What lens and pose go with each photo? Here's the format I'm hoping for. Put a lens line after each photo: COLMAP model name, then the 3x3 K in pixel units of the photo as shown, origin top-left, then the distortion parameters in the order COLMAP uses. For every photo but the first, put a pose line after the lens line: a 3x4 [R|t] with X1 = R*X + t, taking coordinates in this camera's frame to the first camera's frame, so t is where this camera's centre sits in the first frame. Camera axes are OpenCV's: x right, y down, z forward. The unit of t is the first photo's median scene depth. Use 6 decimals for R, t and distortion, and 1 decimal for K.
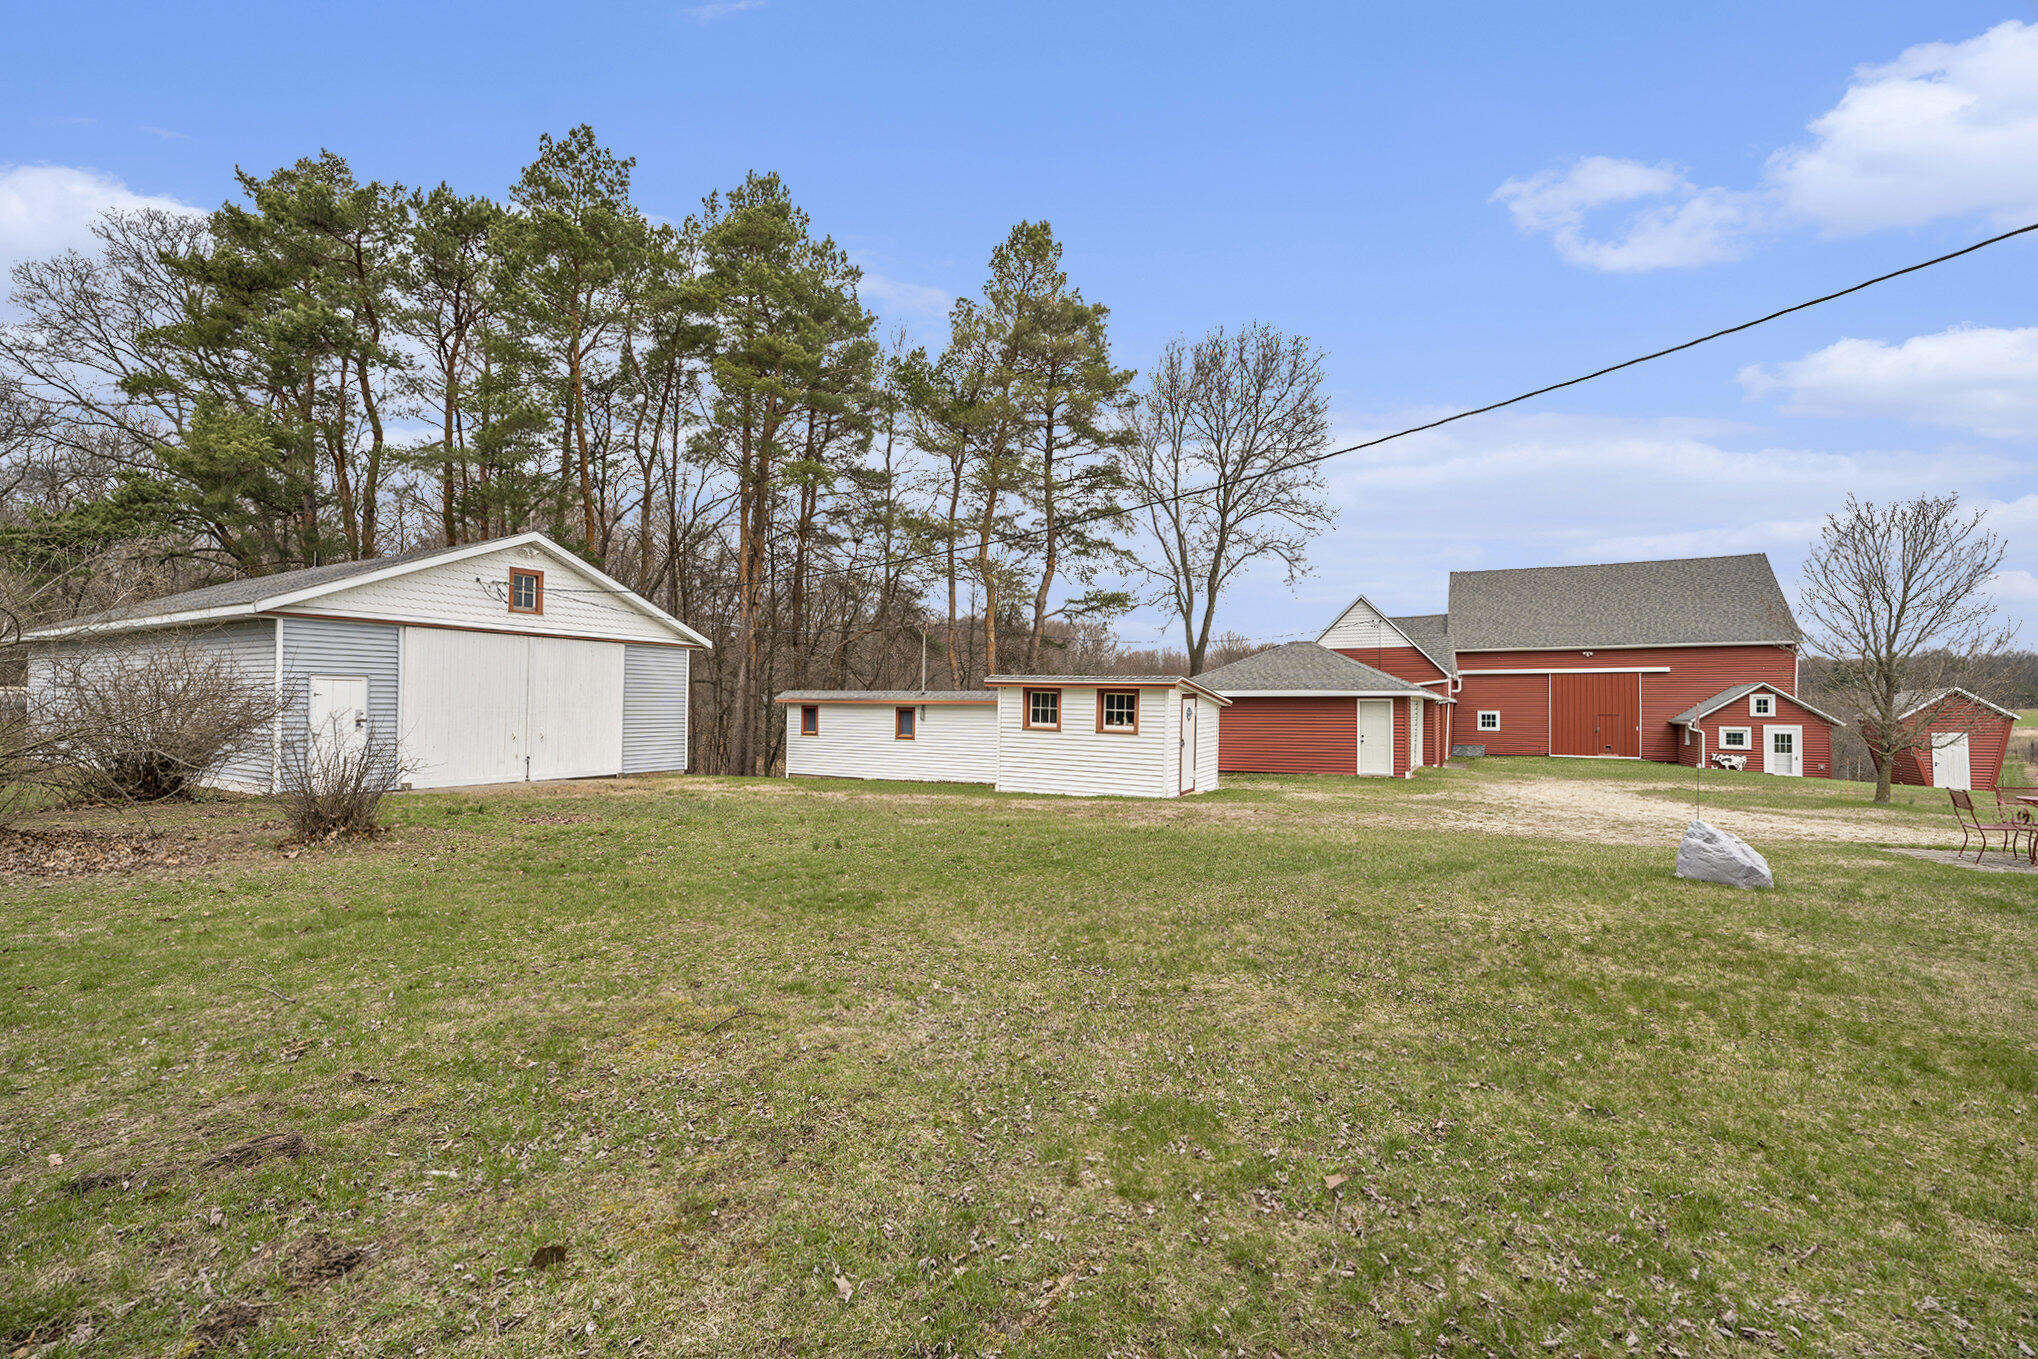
lens RADIAL K [[830.1, 0, 1019.0], [0, 830.1, 679.5], [0, 0, 1]] dist [-0.017067, 0.000171]
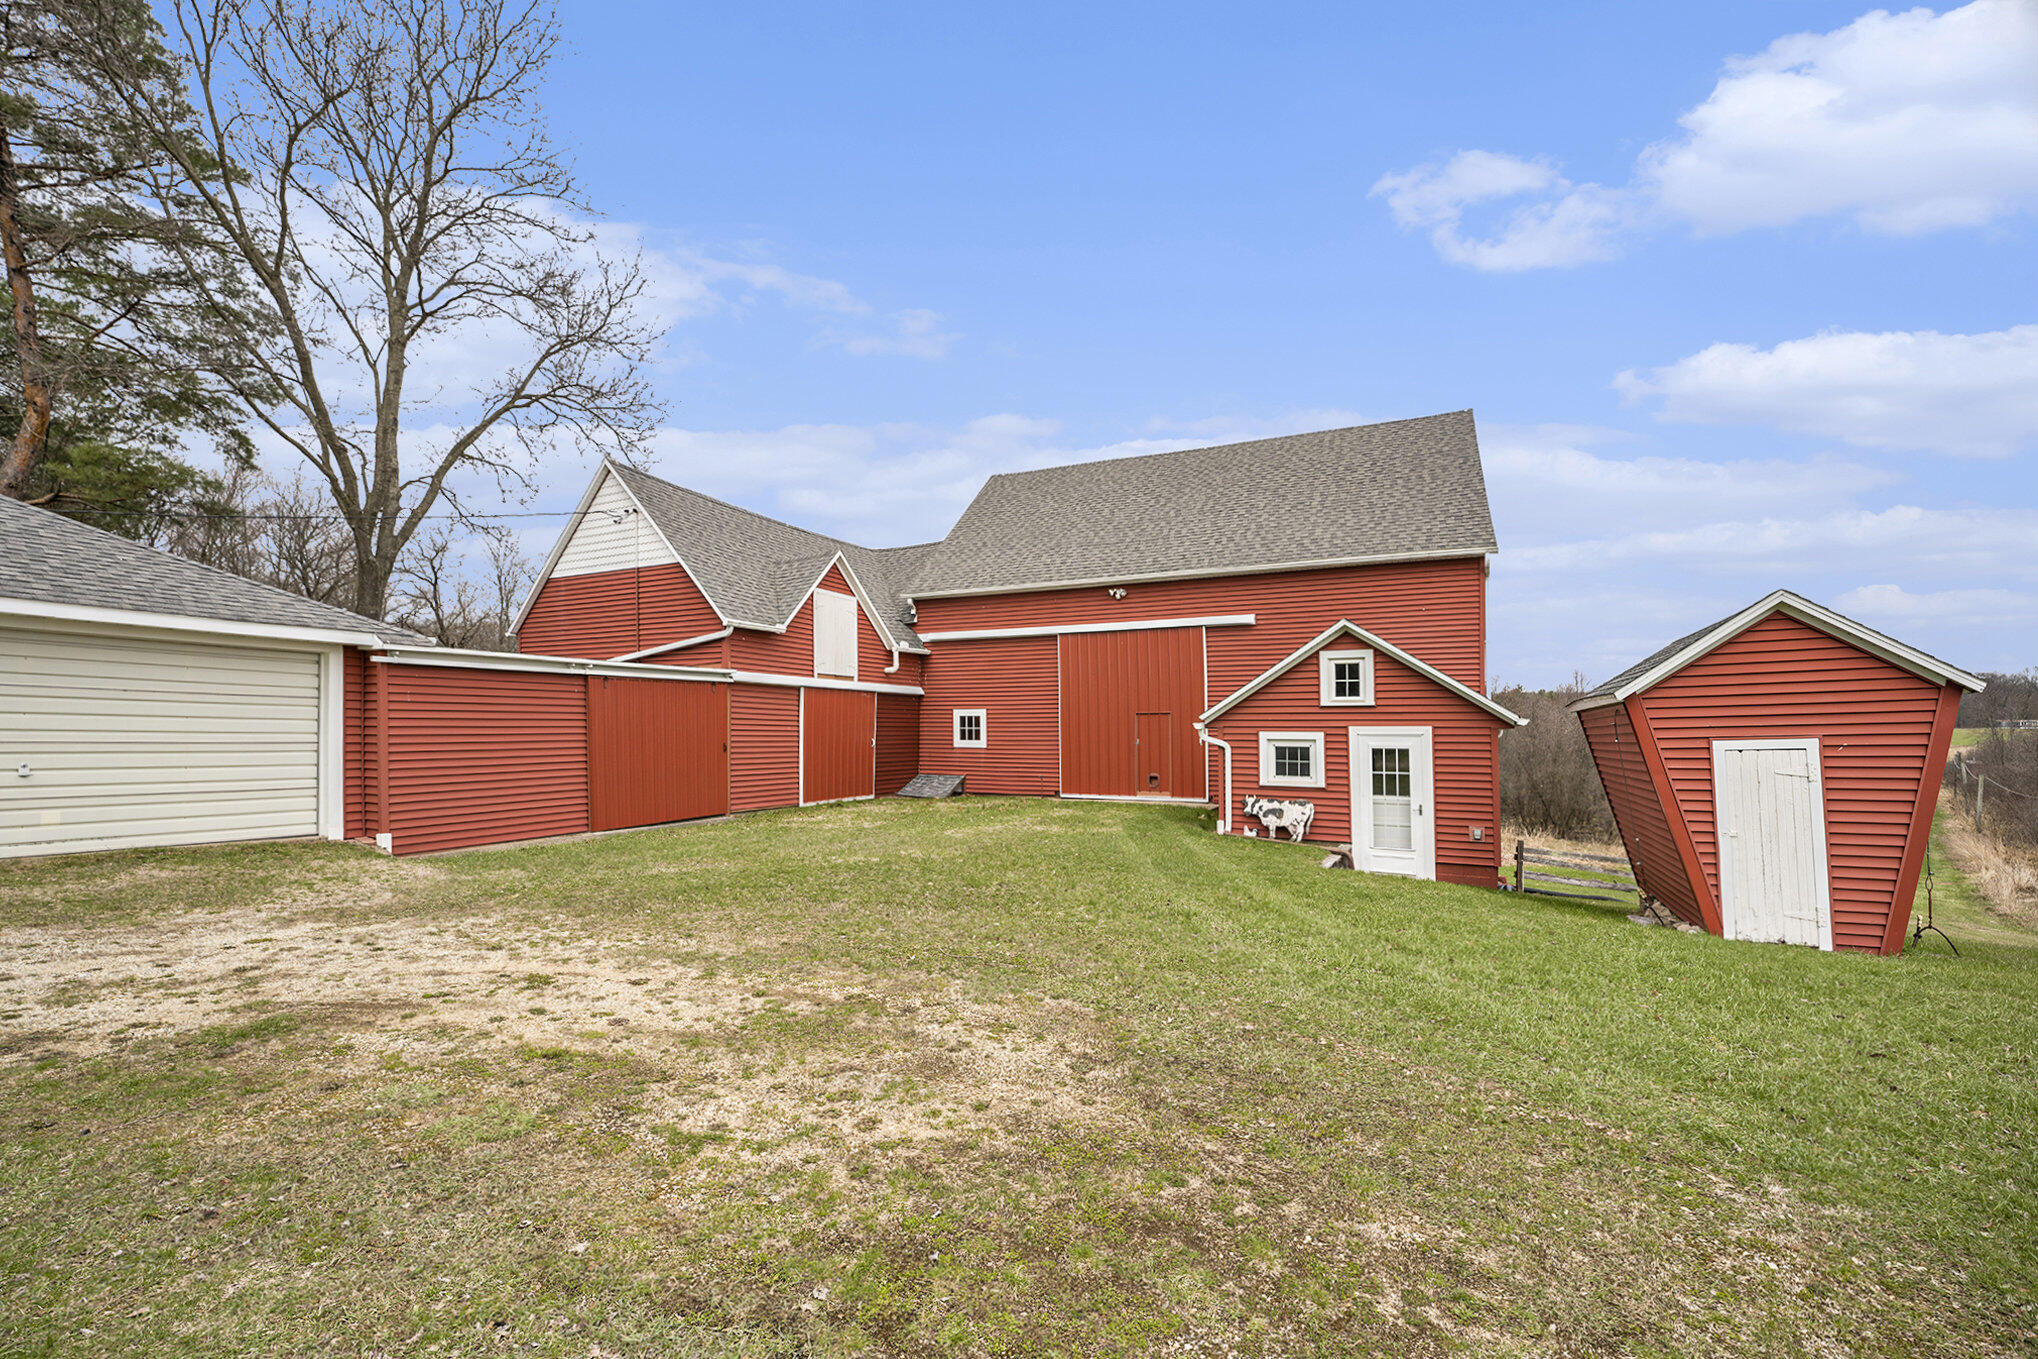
lens RADIAL K [[865.7, 0, 1019.0], [0, 865.7, 679.5], [0, 0, 1]] dist [0.000636, 0.000130]
pose [[0.994701, 0.000125, 0.102808, 0.096465], [0.002444, 0.999688, -0.024860, 0.005843], [-0.102779, 0.024979, 0.994391, 0.080990]]
